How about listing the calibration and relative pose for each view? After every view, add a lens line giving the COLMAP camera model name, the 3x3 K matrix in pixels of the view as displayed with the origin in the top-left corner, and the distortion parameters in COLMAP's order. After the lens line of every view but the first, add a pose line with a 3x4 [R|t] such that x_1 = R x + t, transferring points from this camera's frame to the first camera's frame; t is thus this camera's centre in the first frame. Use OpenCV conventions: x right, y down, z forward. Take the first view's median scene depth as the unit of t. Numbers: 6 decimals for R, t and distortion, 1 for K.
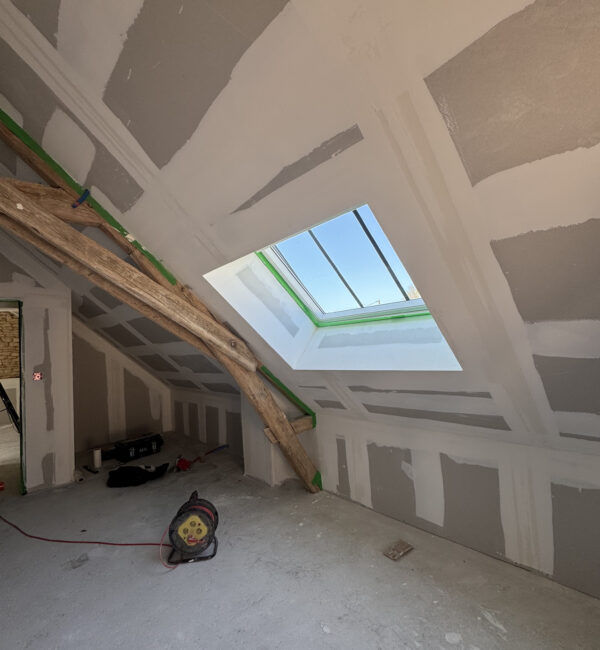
lens RADIAL K [[311.3, 0, 300.0], [0, 311.3, 325.0], [0, 0, 1]] dist [-0.002403, -0.000193]
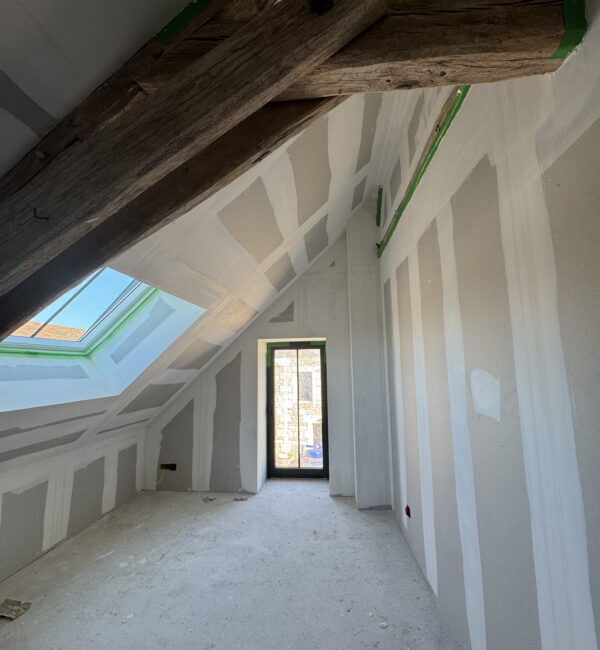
lens RADIAL K [[311.3, 0, 300.0], [0, 311.3, 325.0], [0, 0, 1]] dist [-0.002403, -0.000193]
pose [[-0.627760, 0.169583, 0.759710, -1.149754], [0.002531, 0.976420, -0.215865, 0.123094], [-0.778403, -0.133588, -0.613387, 1.112829]]
